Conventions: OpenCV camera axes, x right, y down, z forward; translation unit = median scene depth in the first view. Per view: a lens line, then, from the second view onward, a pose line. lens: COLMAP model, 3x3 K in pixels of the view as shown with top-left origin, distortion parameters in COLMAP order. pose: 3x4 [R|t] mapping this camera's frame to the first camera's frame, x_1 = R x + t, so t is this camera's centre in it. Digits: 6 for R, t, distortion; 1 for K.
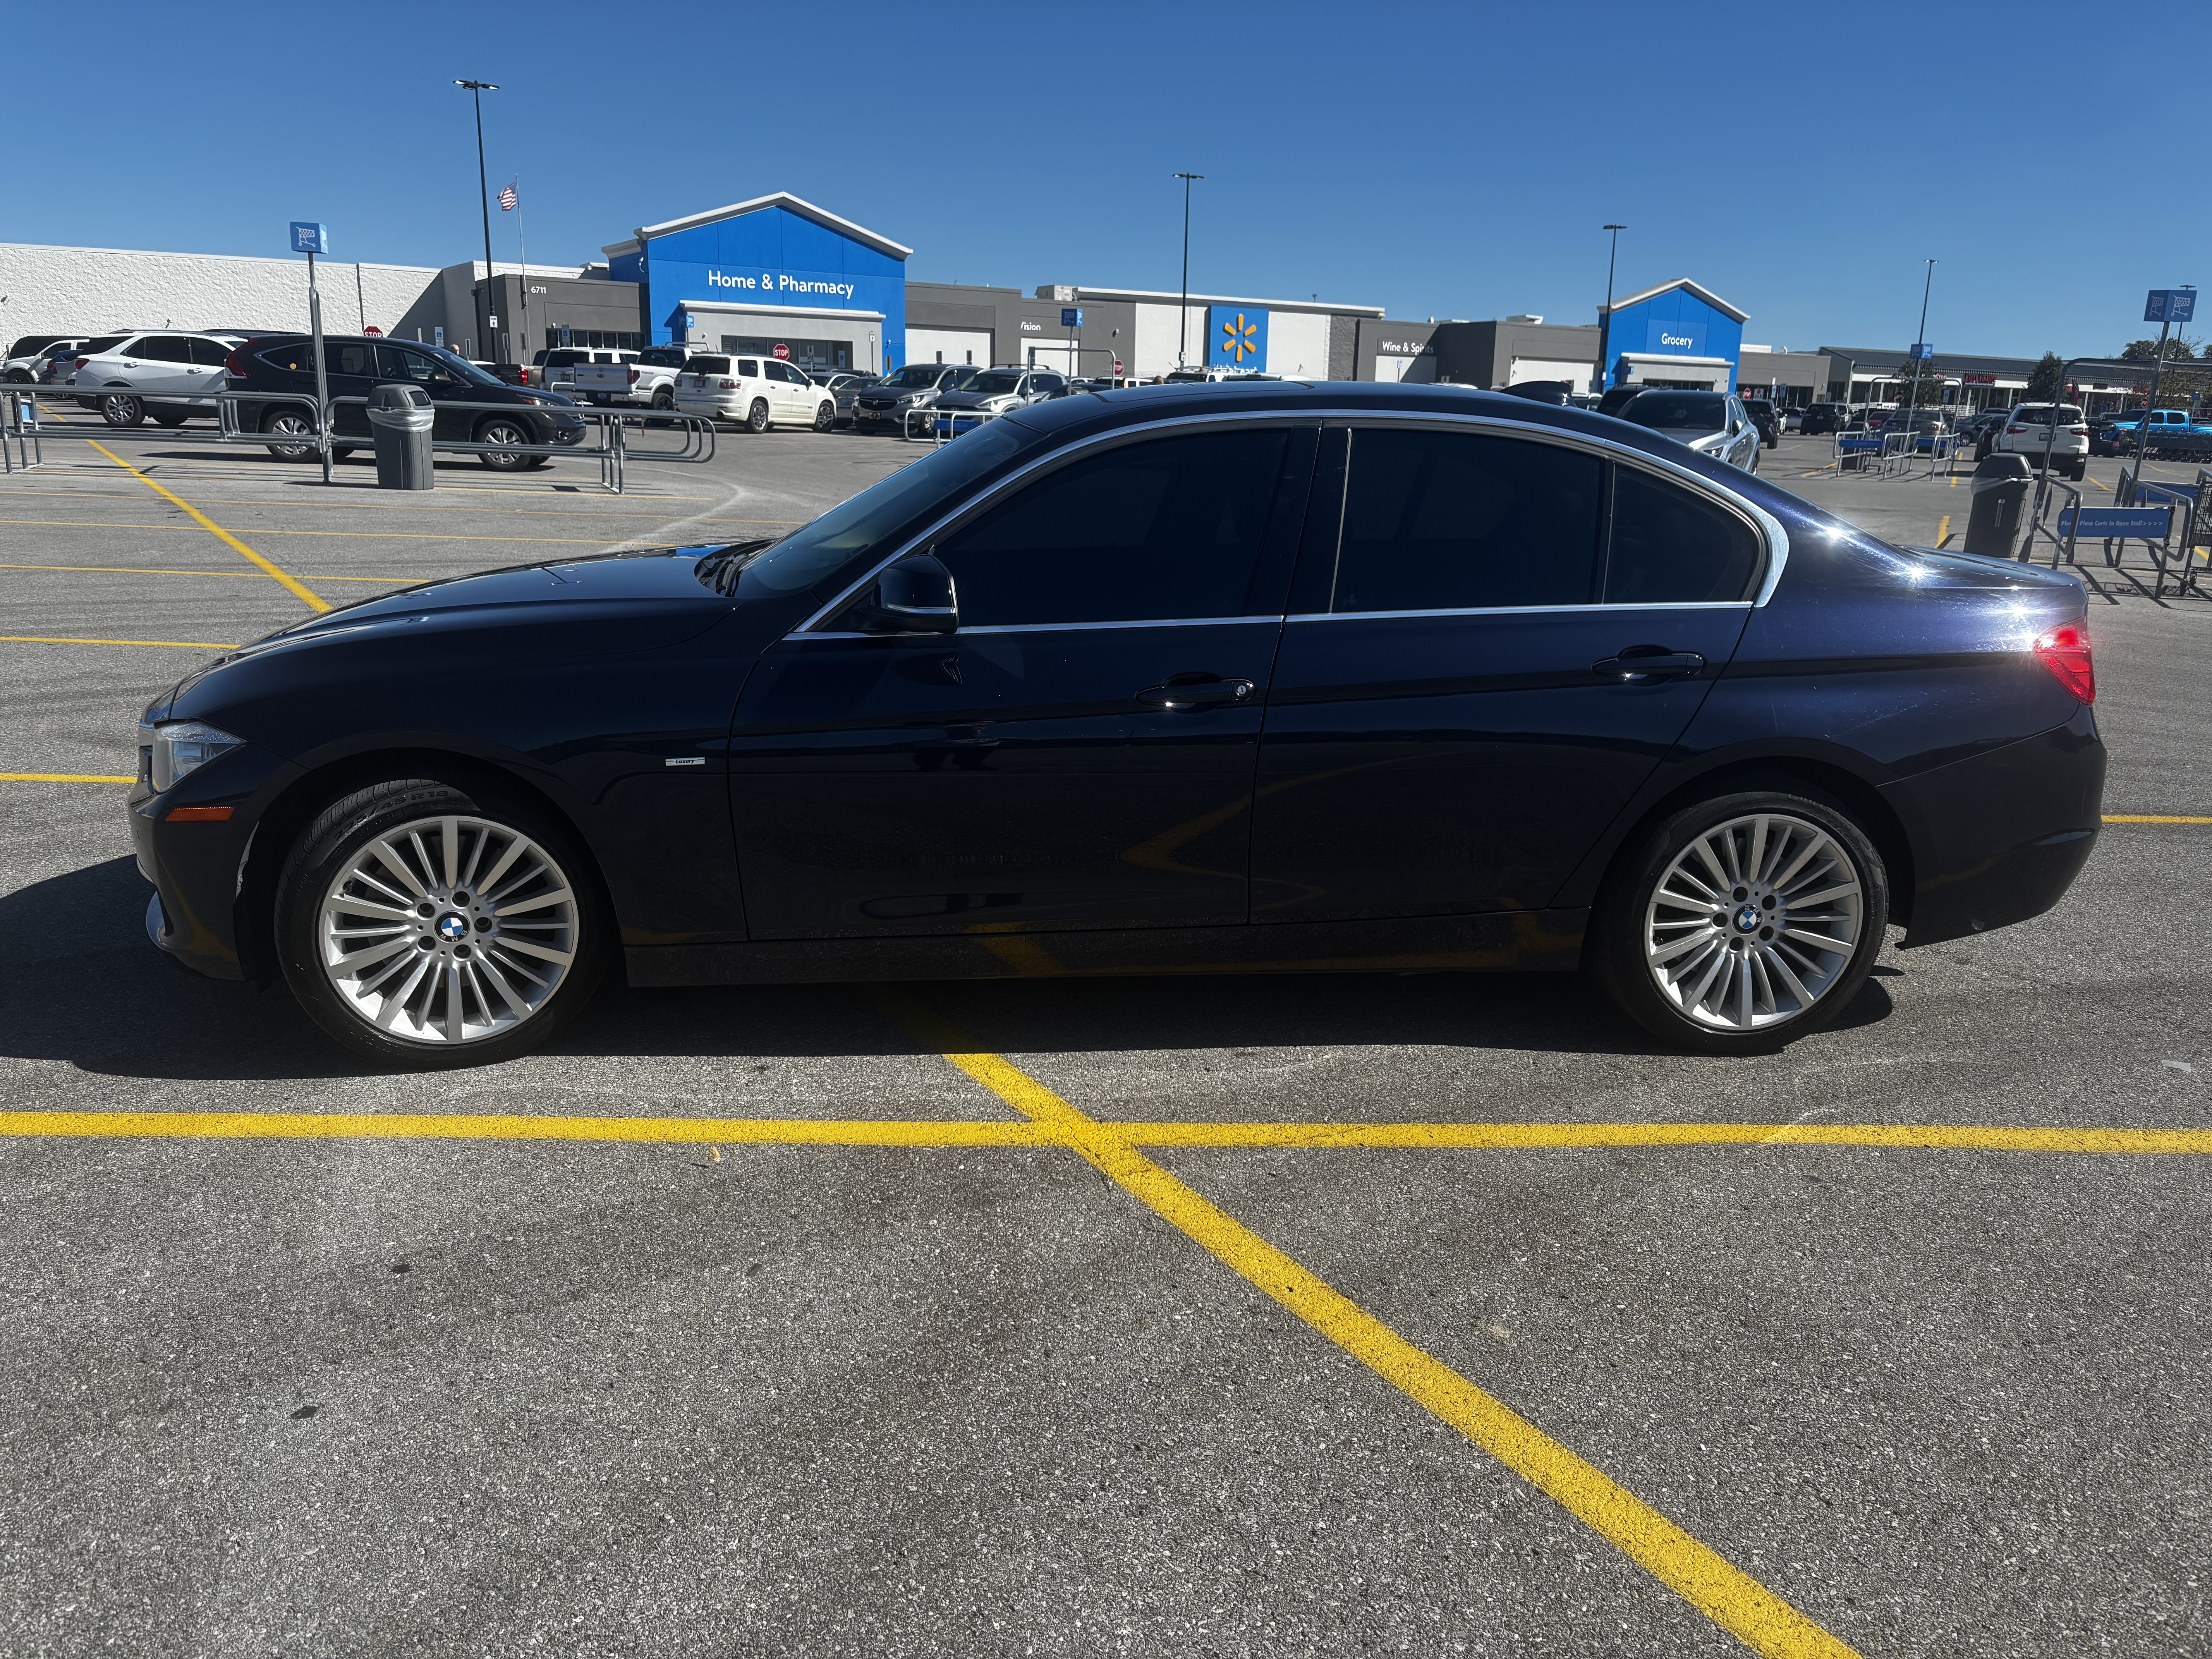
lens RADIAL K [[1669.2, 0, 1098.9], [0, 1669.2, 843.3], [0, 0, 1]] dist [0.022969, -0.002143]
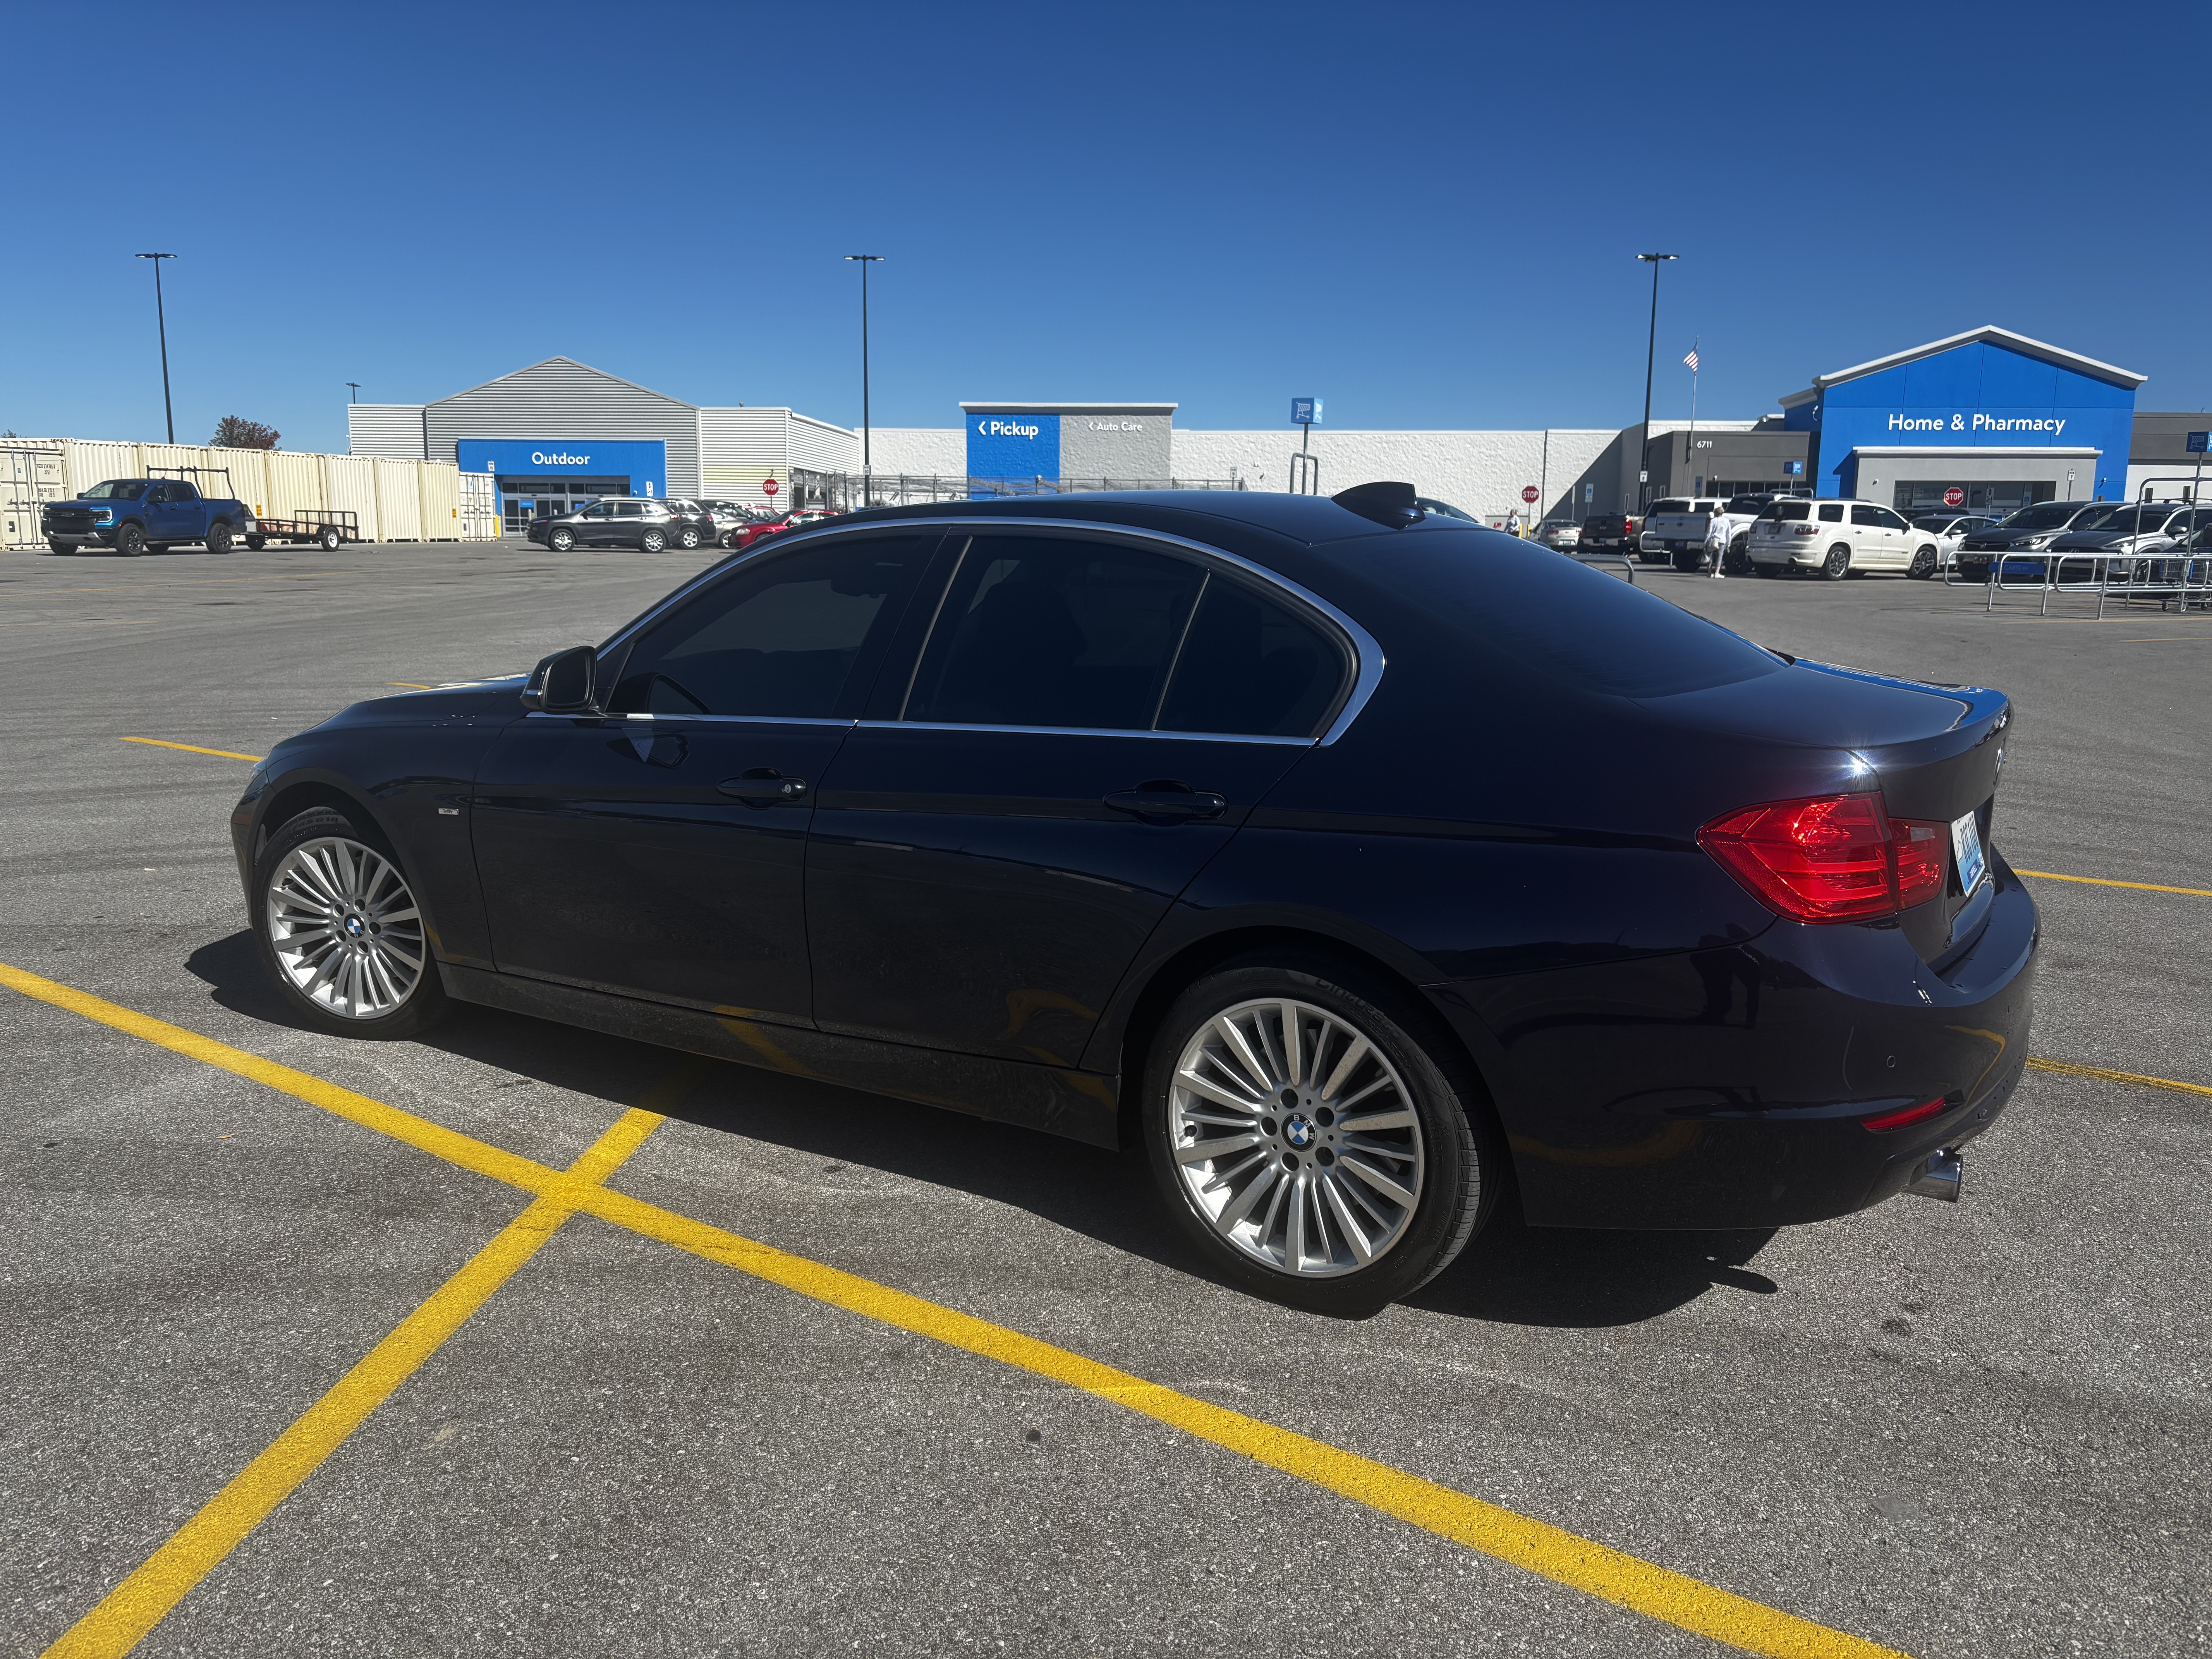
lens RADIAL K [[1682.9, 0, 1114.1], [0, 1682.9, 822.5], [0, 0, 1]] dist [0.021434, -0.003606]
pose [[0.783592, 0.087956, -0.615018, 0.099637], [-0.149135, 0.987613, -0.048770, -0.006016], [0.603110, 0.129936, 0.787004, 0.037565]]
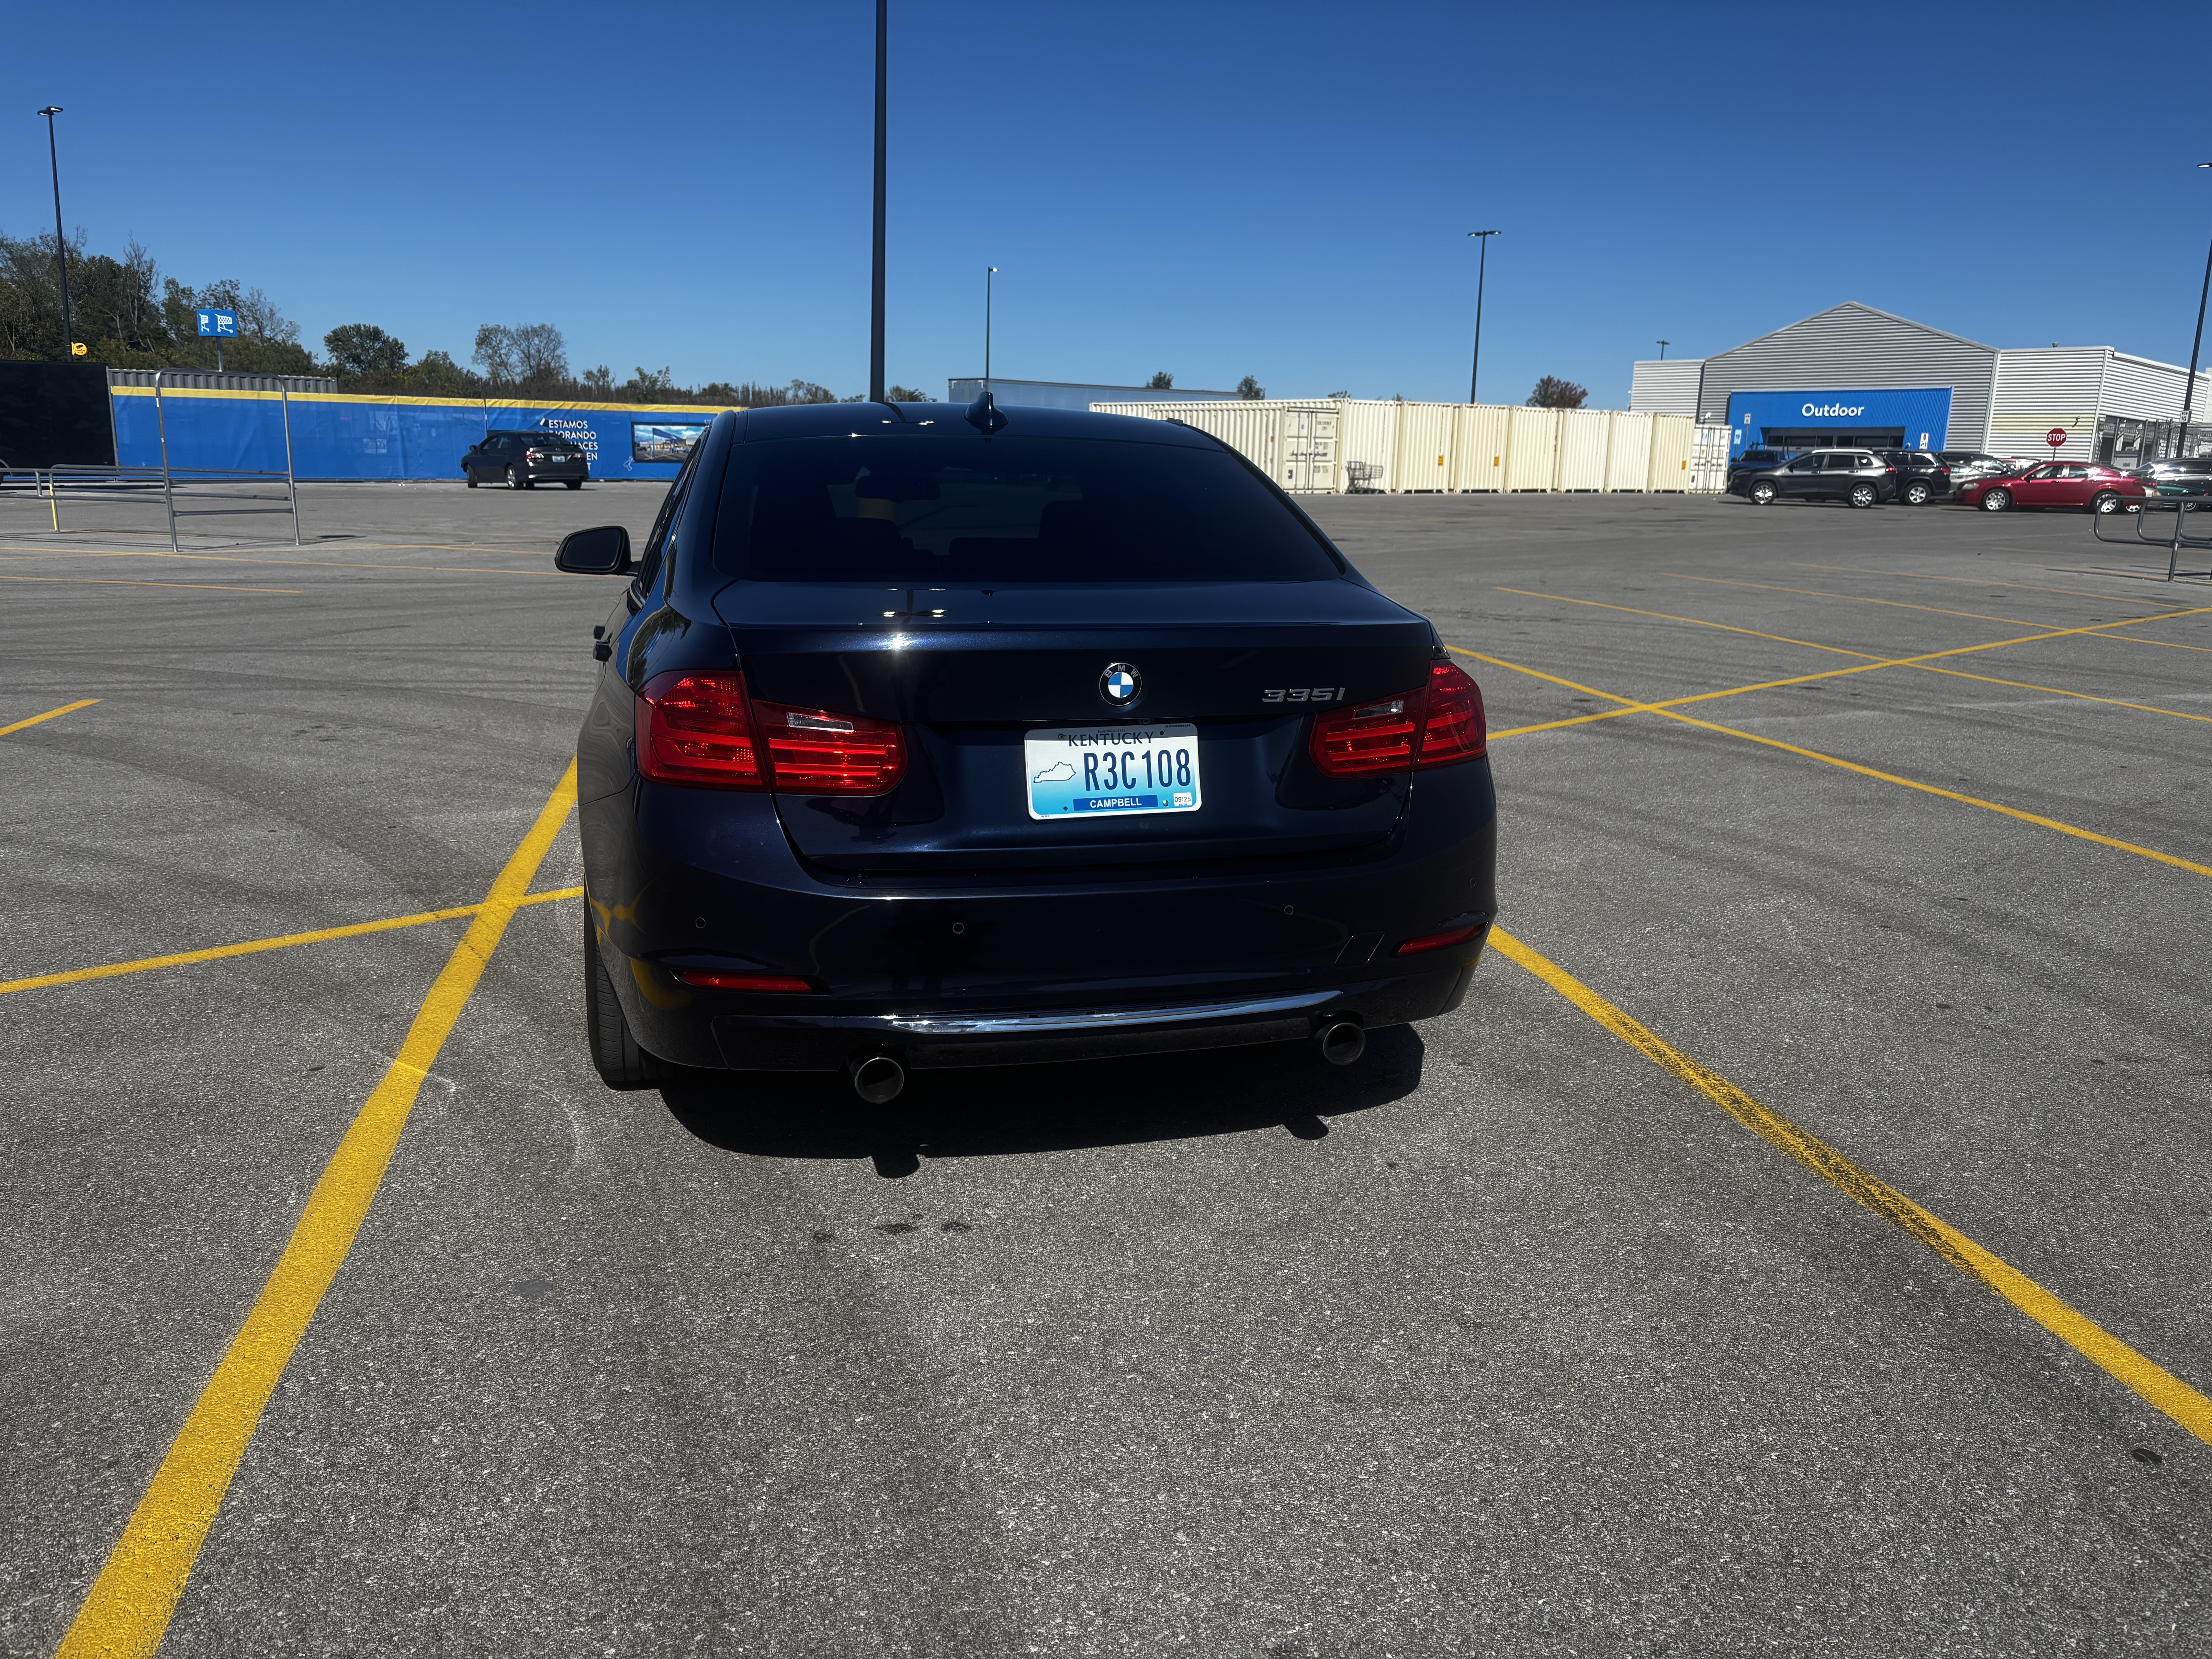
lens RADIAL K [[1669.2, 0, 1098.9], [0, 1669.2, 843.3], [0, 0, 1]] dist [0.022969, -0.002143]
pose [[0.156056, 0.197780, -0.967745, 0.169861], [-0.273519, 0.950088, 0.150064, -0.028084], [0.949123, 0.241279, 0.202363, 0.132907]]
